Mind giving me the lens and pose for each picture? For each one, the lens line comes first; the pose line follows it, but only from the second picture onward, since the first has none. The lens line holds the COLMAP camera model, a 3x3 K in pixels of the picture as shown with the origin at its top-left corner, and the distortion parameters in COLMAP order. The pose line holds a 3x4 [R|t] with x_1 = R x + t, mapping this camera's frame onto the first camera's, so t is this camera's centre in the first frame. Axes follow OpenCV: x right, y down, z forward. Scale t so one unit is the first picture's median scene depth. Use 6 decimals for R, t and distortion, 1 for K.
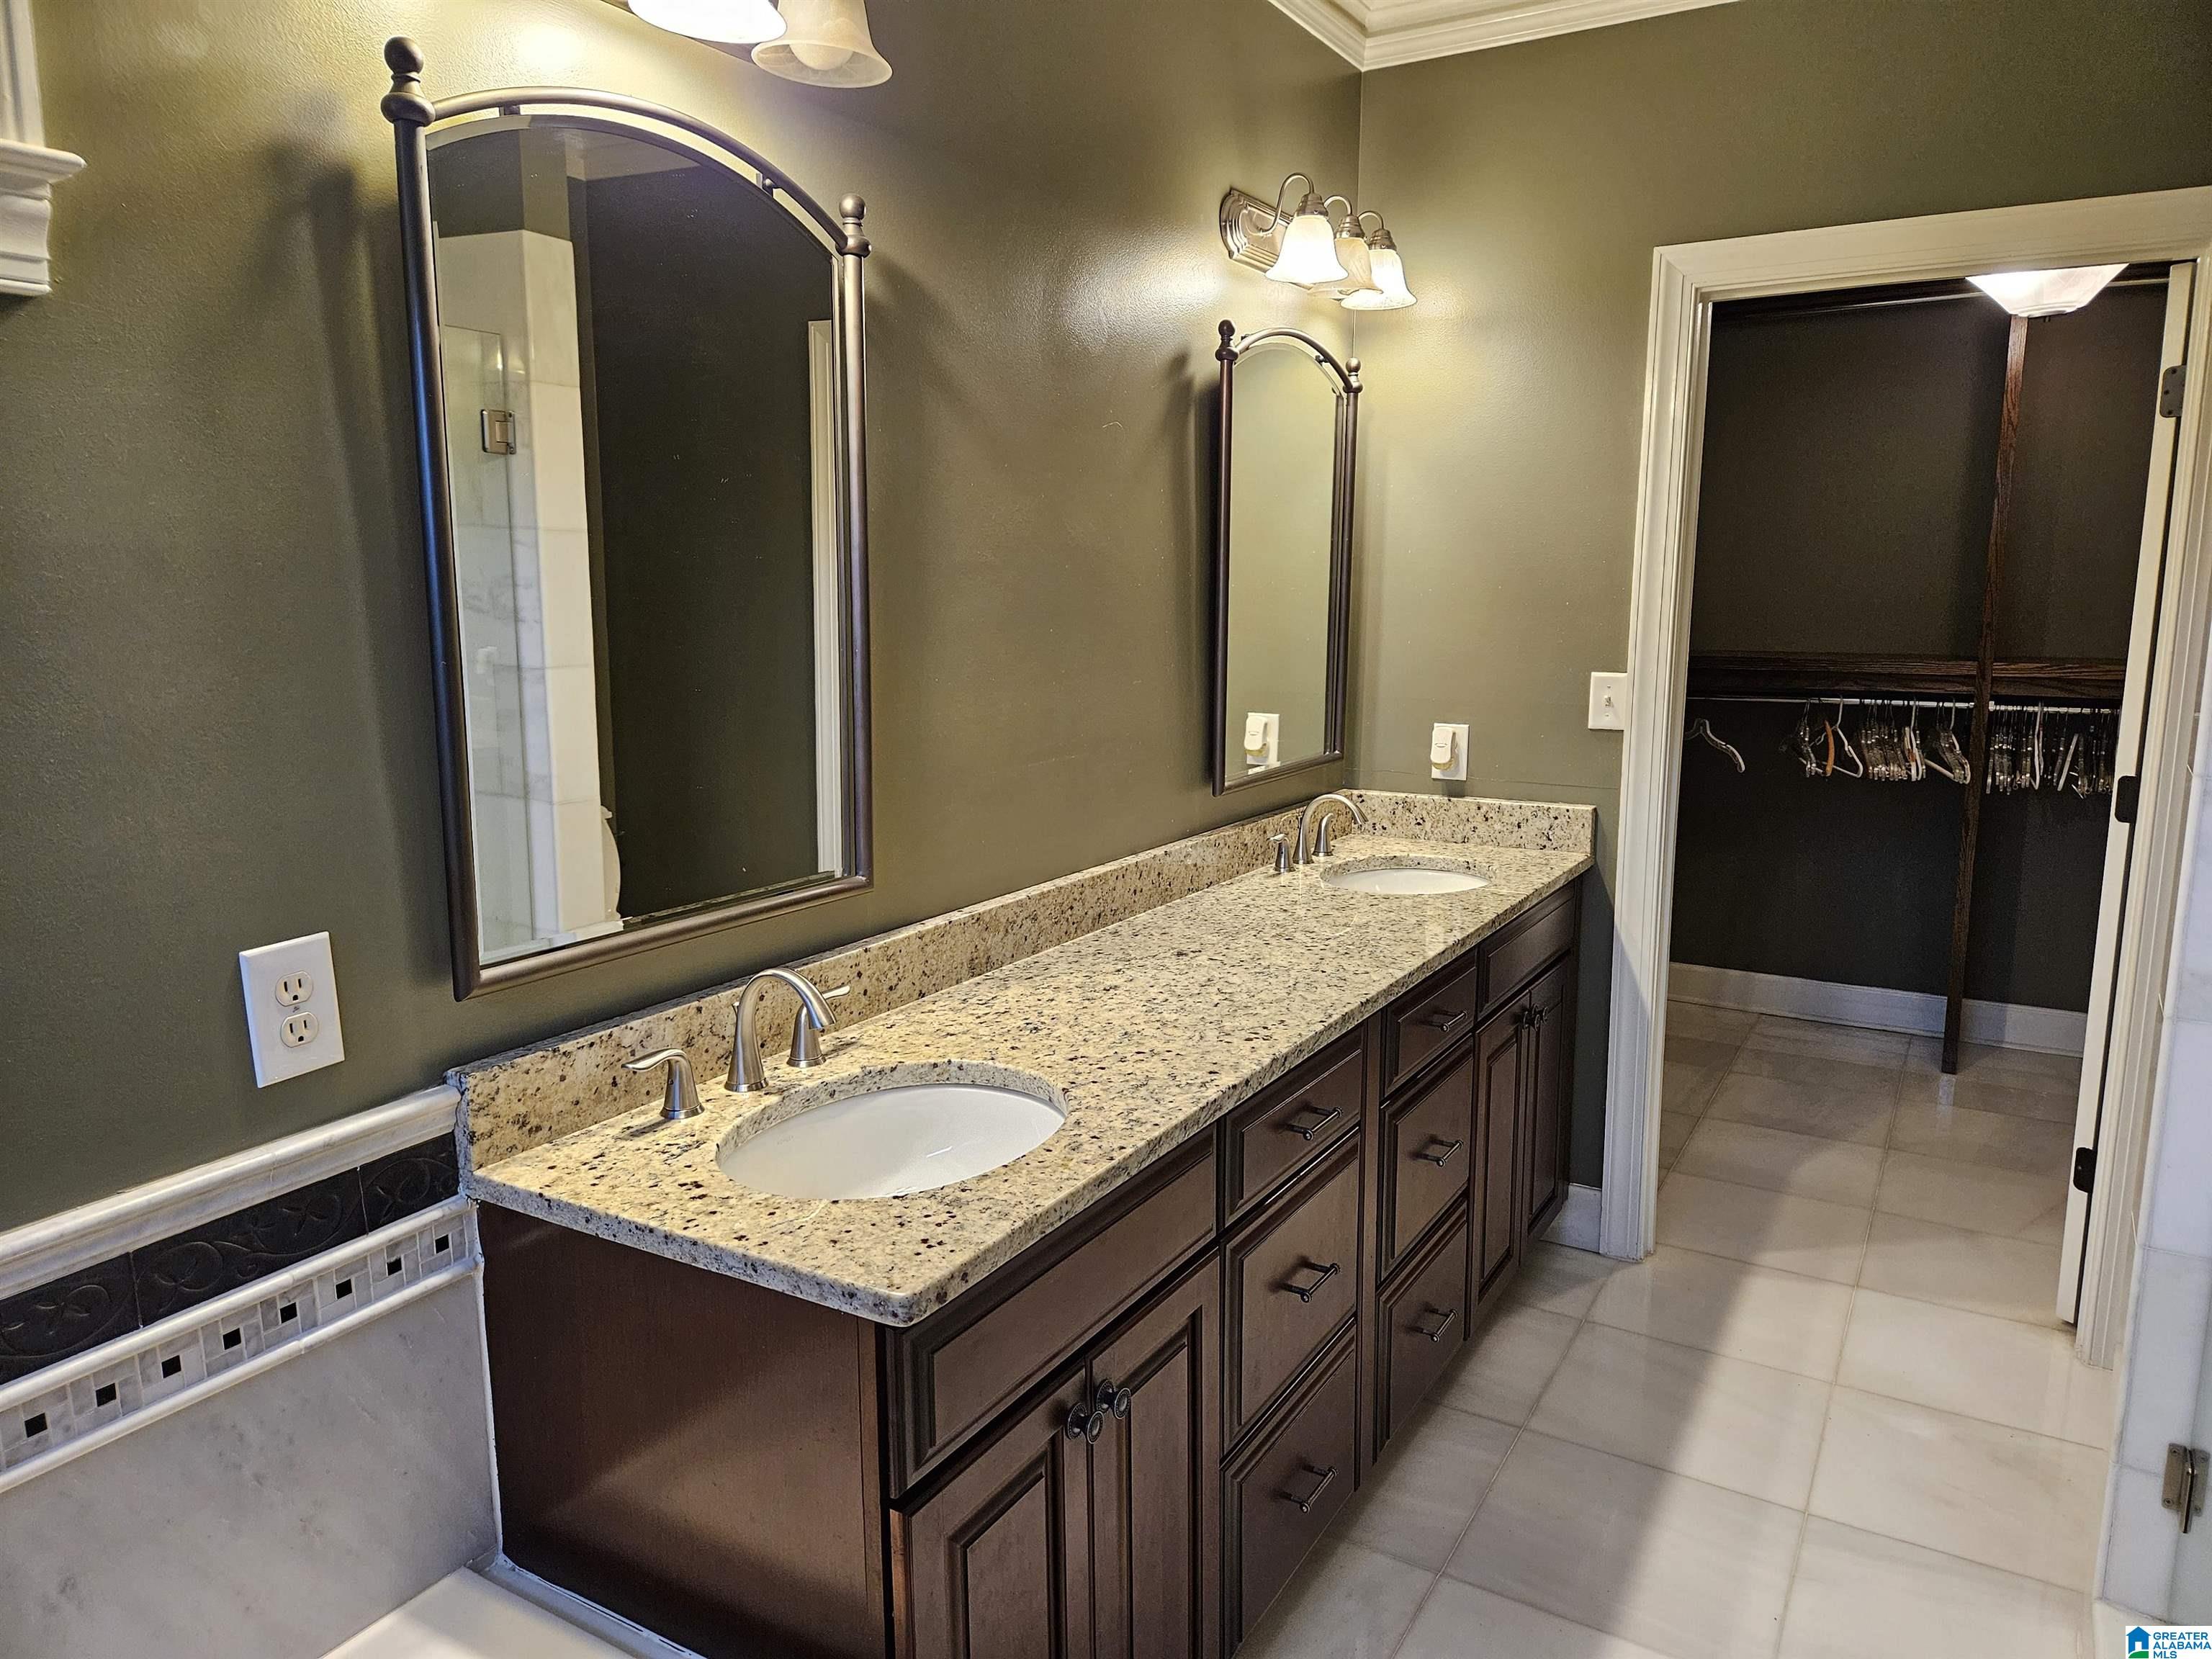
lens RADIAL K [[1478.3, 0, 1111.2], [0, 1478.3, 821.1], [0, 0, 1]] dist [0.056784, -0.044316]
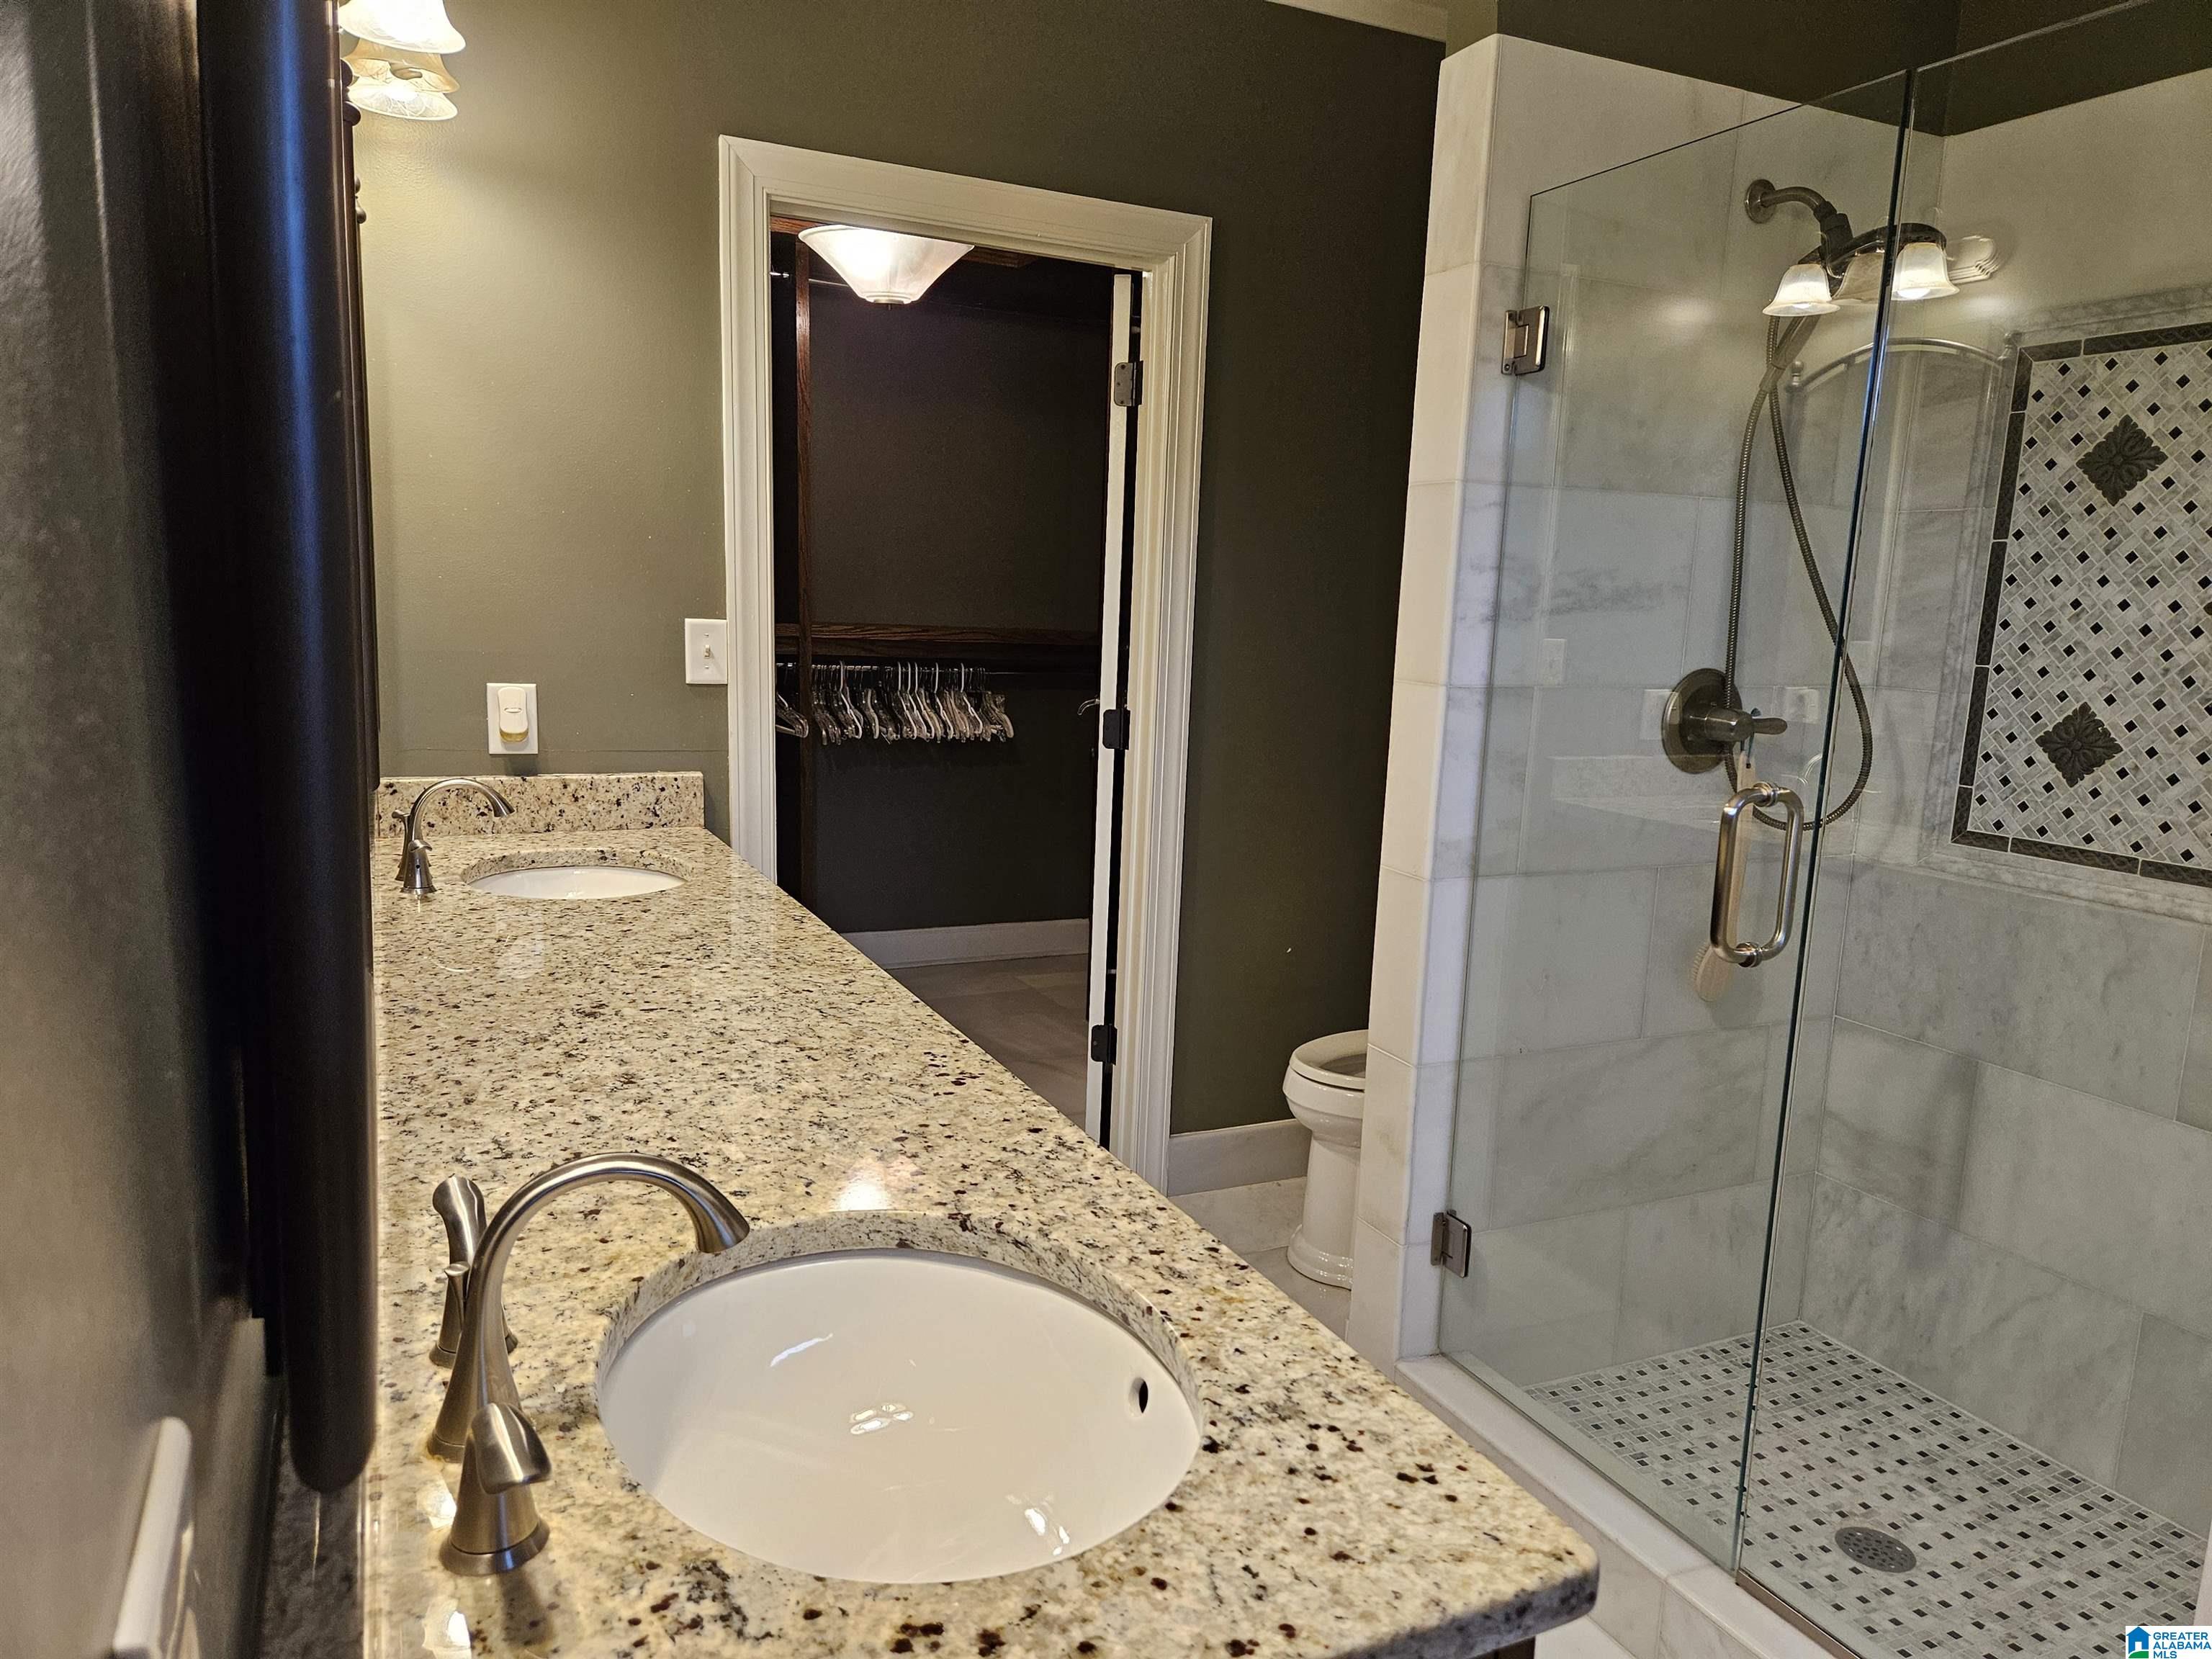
lens RADIAL K [[1478.3, 0, 1109.8], [0, 1478.3, 838.1], [0, 0, 1]] dist [0.056784, -0.044316]
pose [[0.549827, -0.113166, 0.827577, -0.416265], [0.096858, 0.992734, 0.071399, -0.015749], [-0.829644, 0.040900, 0.556793, 0.480279]]
